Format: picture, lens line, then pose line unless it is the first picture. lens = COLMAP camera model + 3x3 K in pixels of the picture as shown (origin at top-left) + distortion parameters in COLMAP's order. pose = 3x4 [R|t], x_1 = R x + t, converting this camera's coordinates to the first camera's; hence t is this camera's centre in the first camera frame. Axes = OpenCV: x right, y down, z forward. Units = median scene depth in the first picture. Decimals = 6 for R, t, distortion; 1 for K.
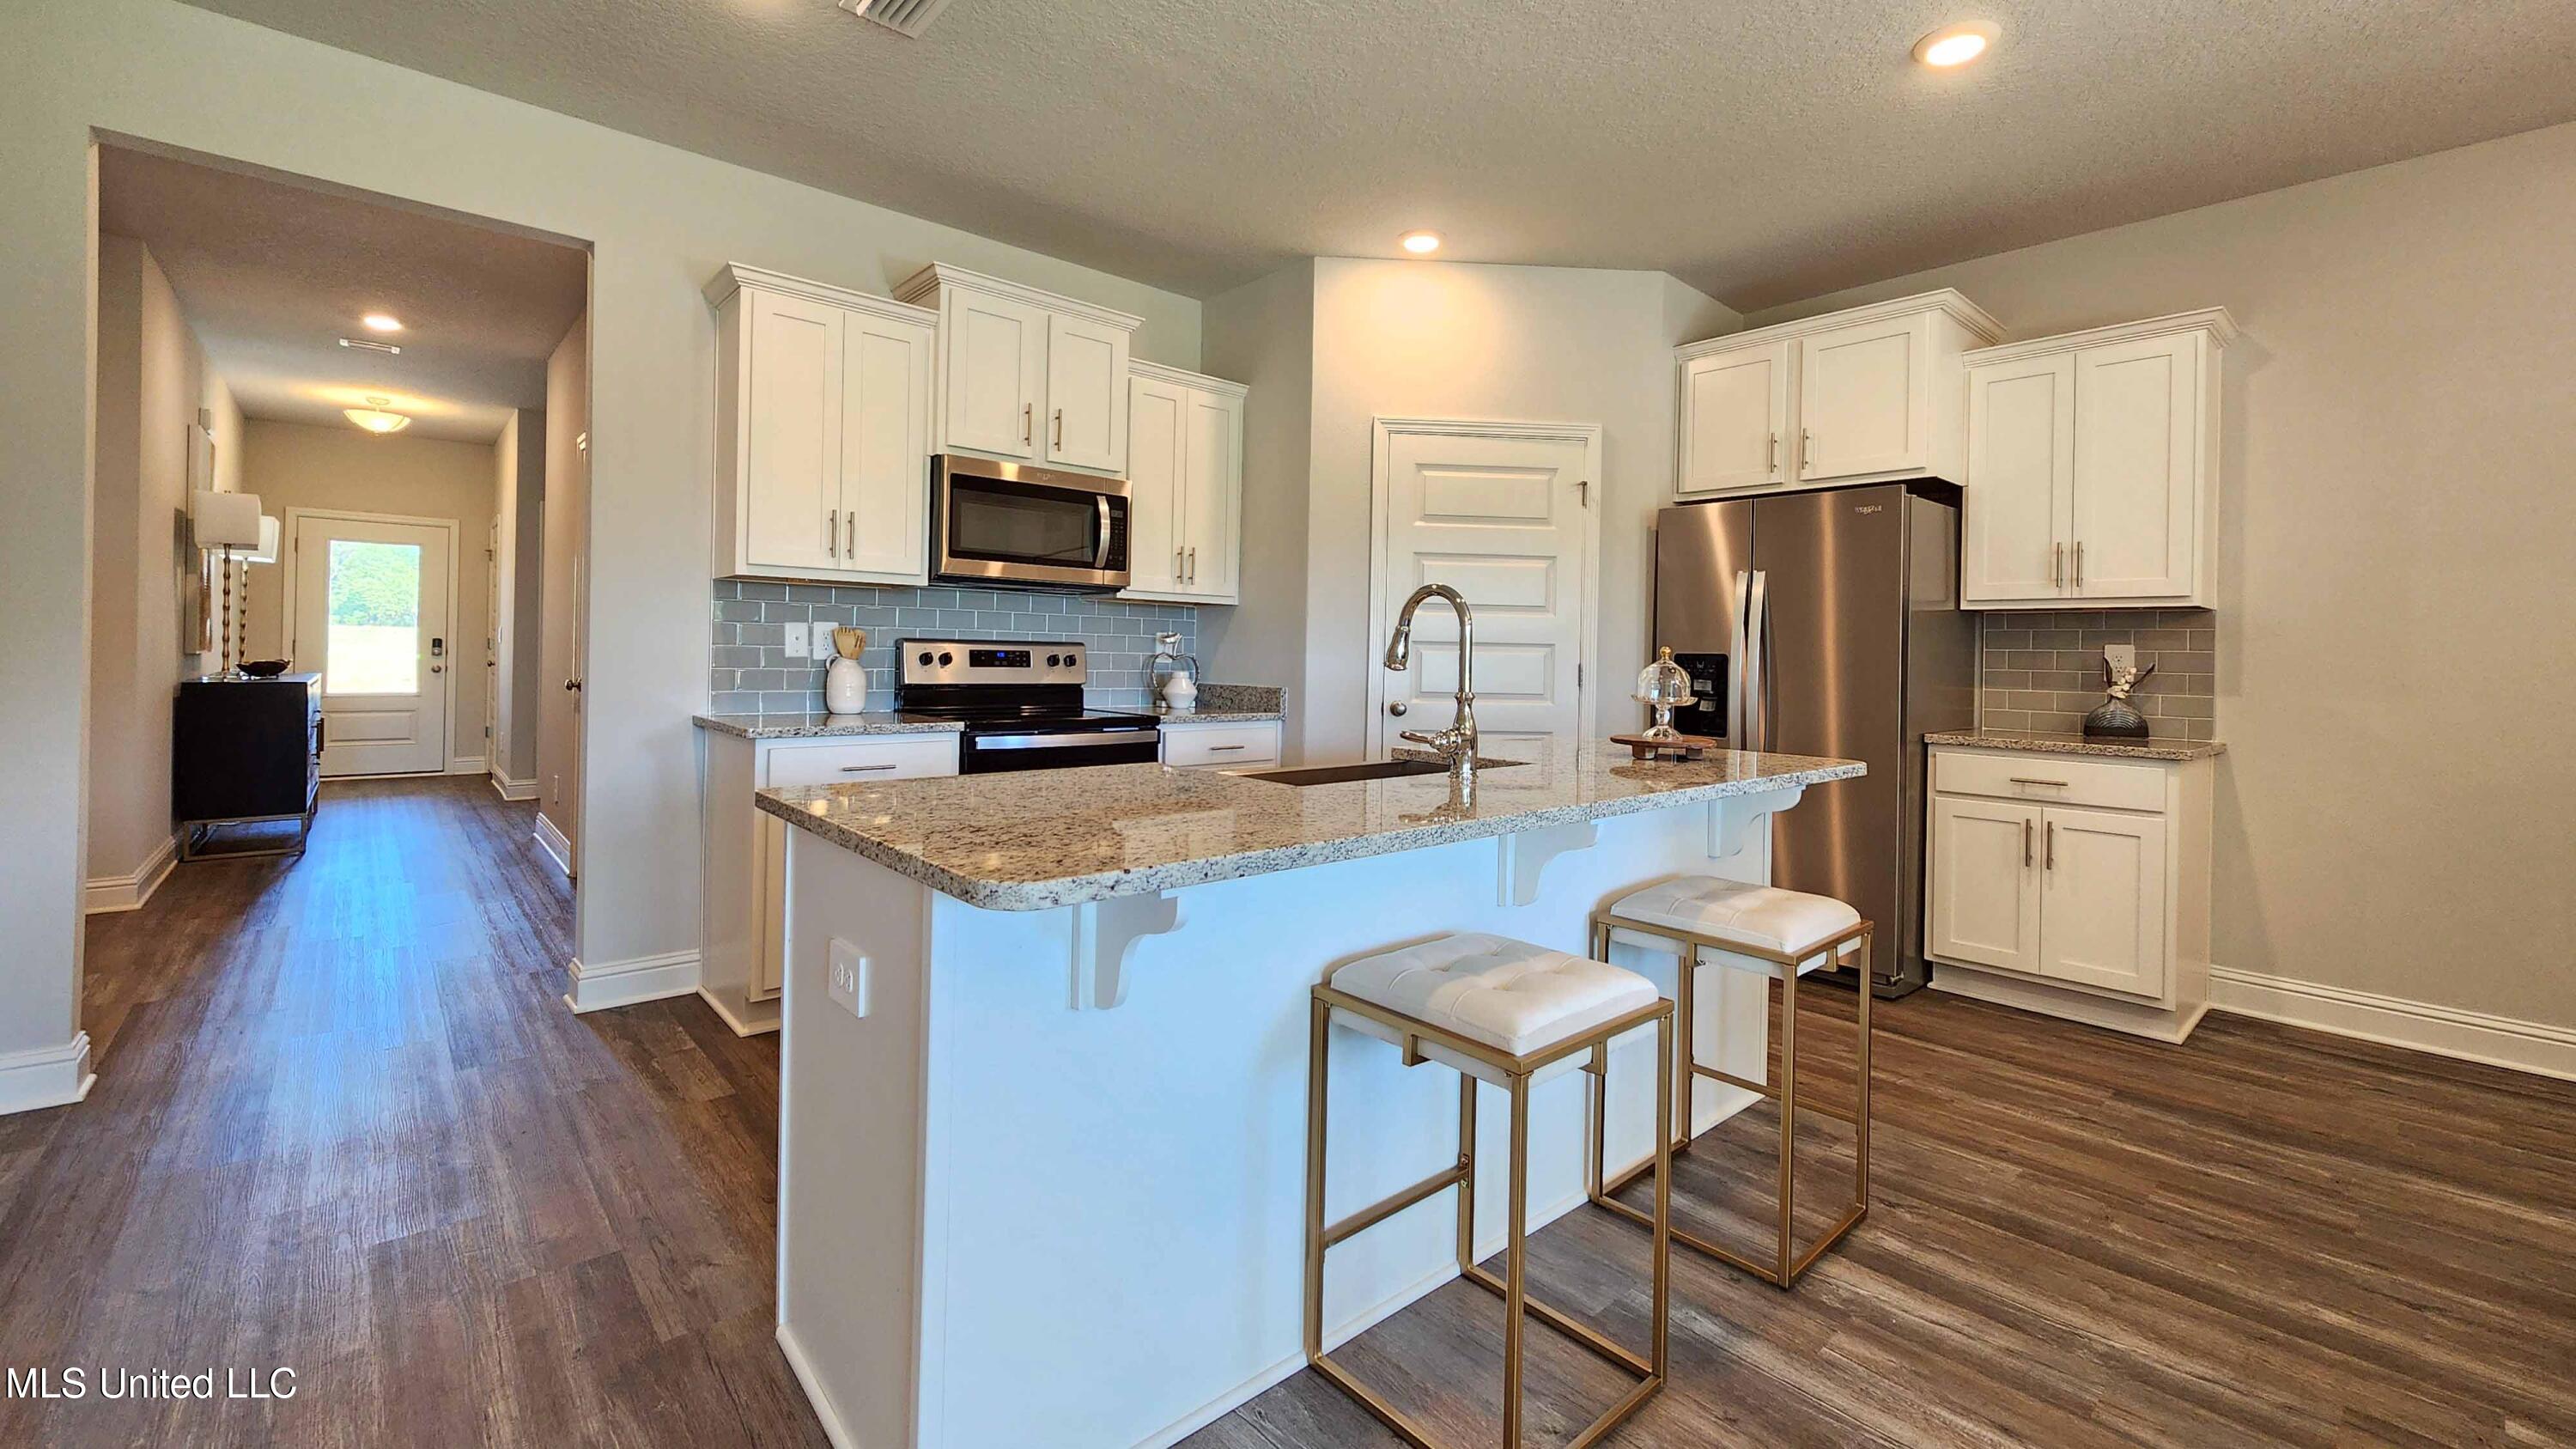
lens RADIAL K [[1055.8, 0, 1309.6], [0, 1055.8, 666.2], [0, 0, 1]] dist [-0.000091, 0.000420]
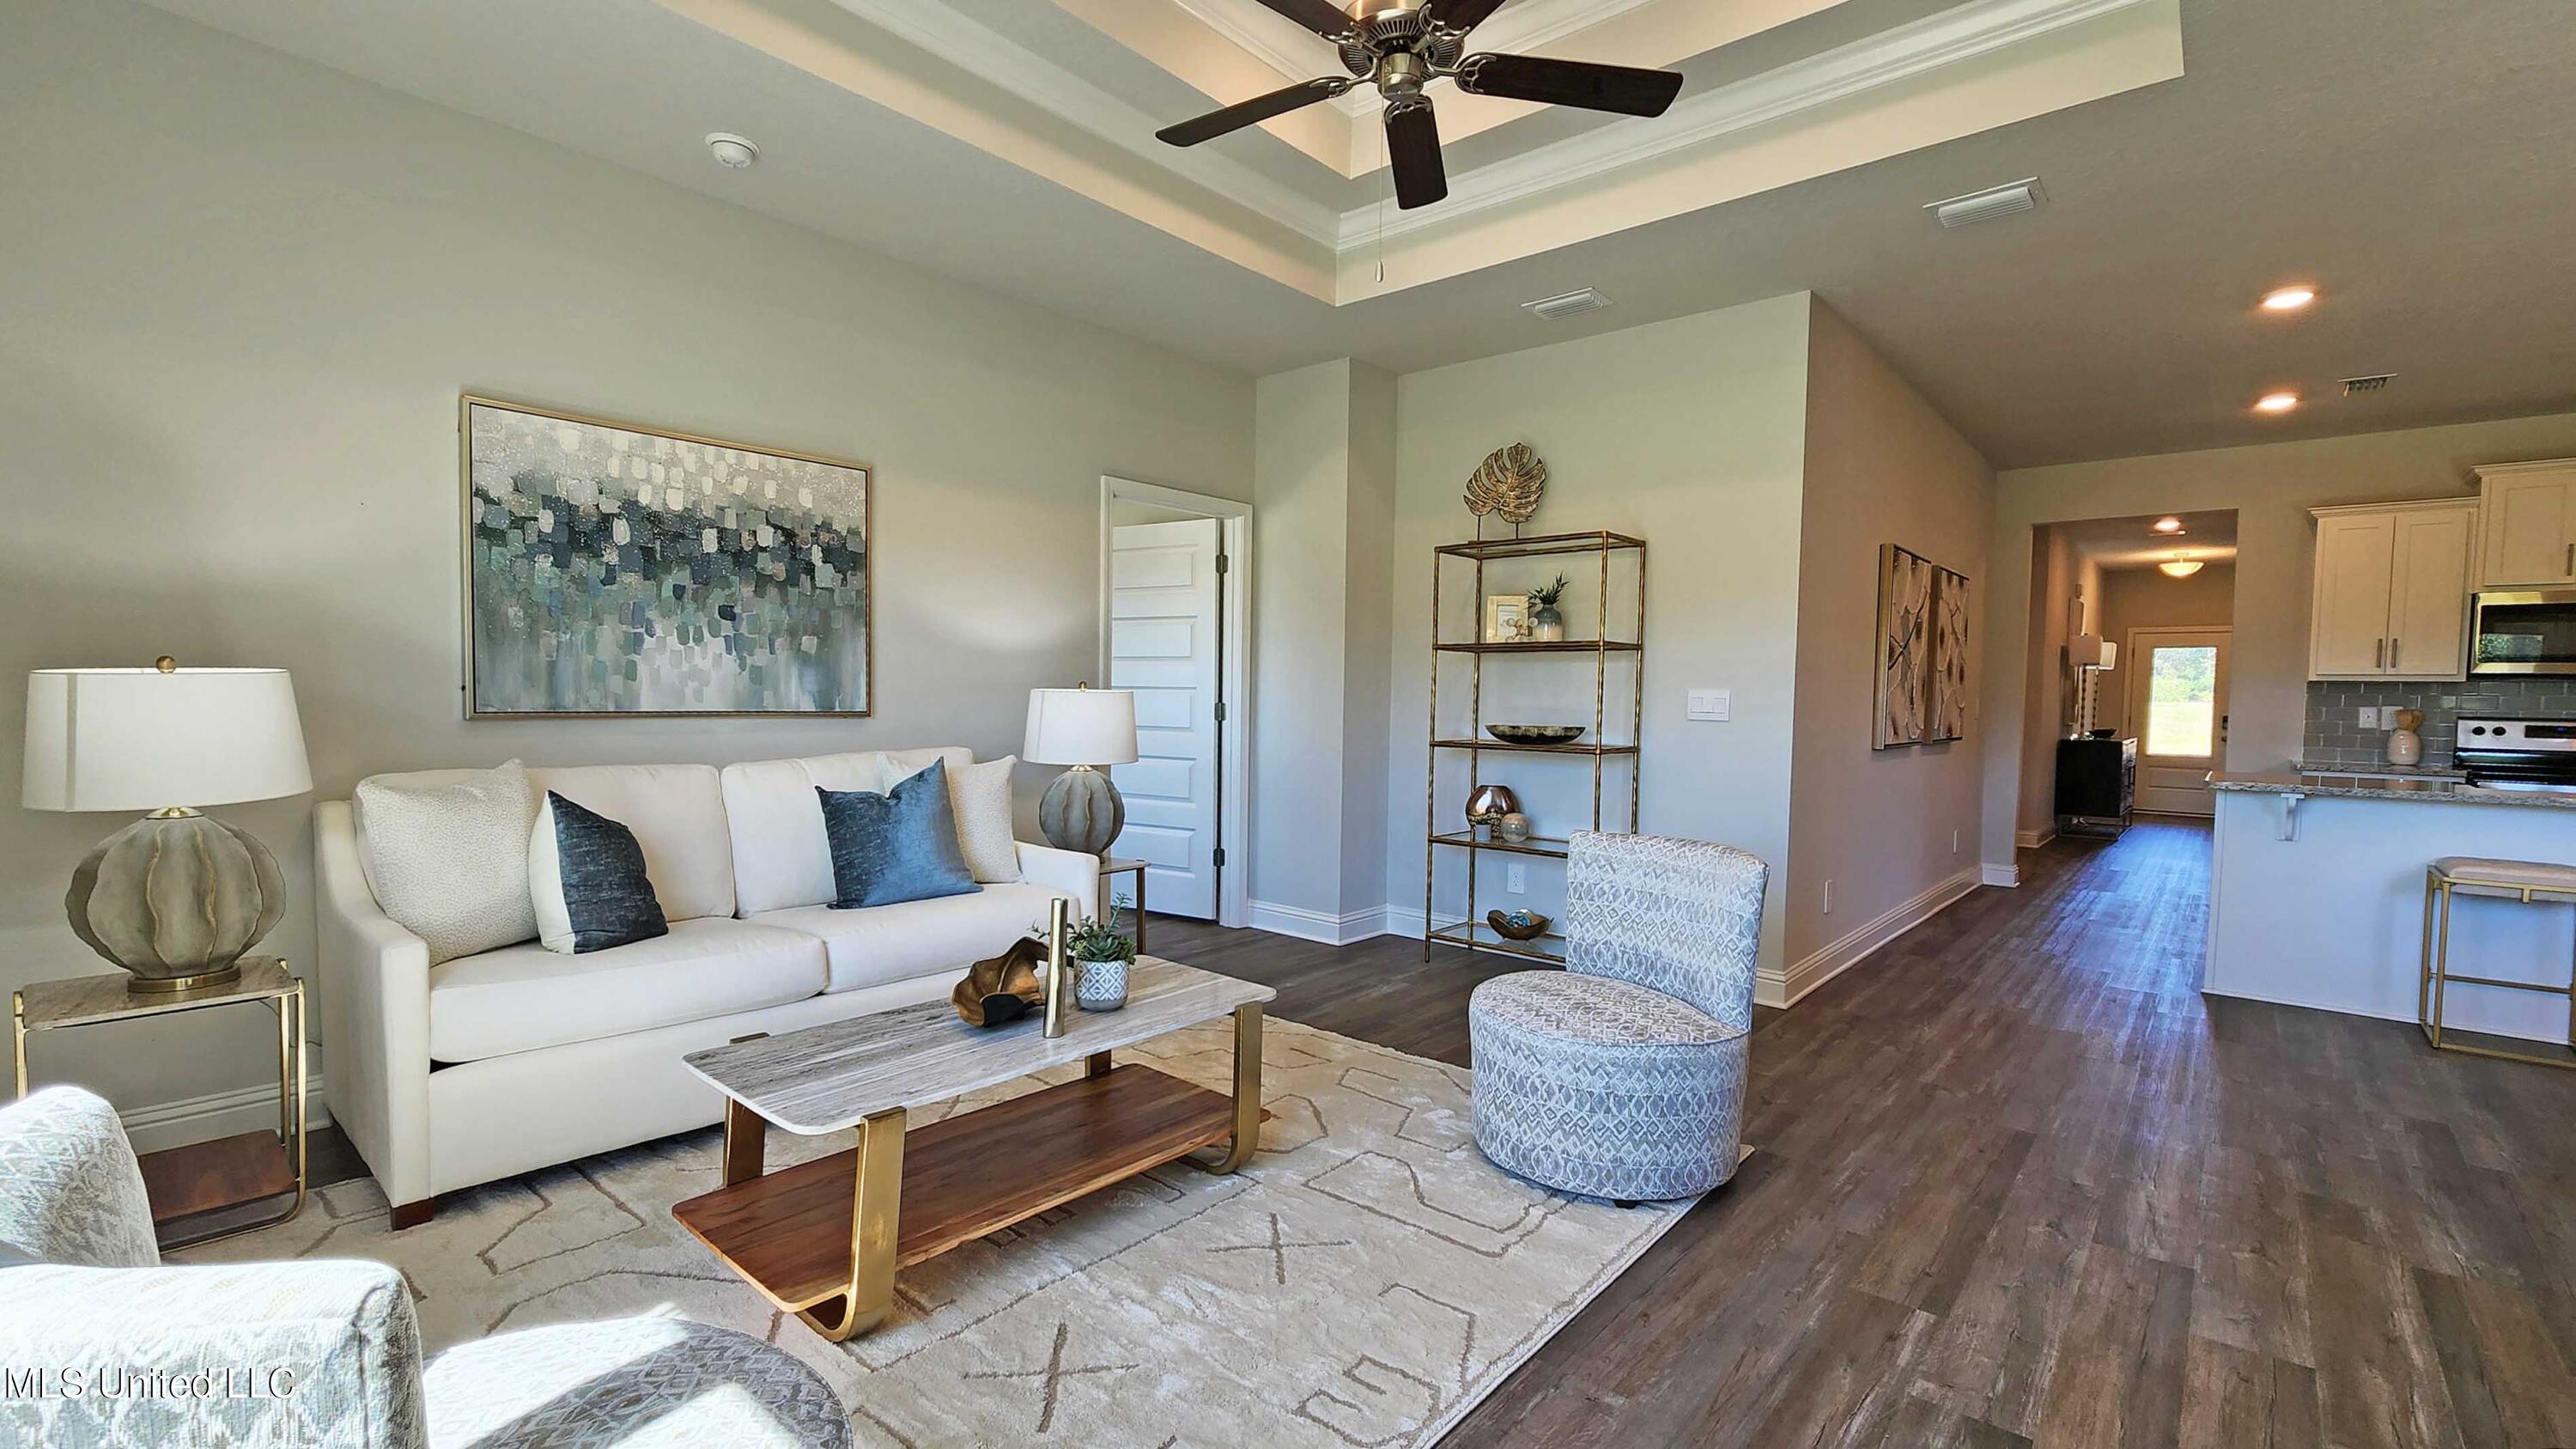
lens RADIAL K [[1113.6, 0, 1277.5], [0, 1113.6, 739.0], [0, 0, 1]] dist [-0.003130, -0.001027]
pose [[0.126747, 0.022235, -0.991686, 0.902892], [-0.027417, 0.999445, 0.018905, 0.019375], [0.991556, 0.024793, 0.127286, -0.797622]]
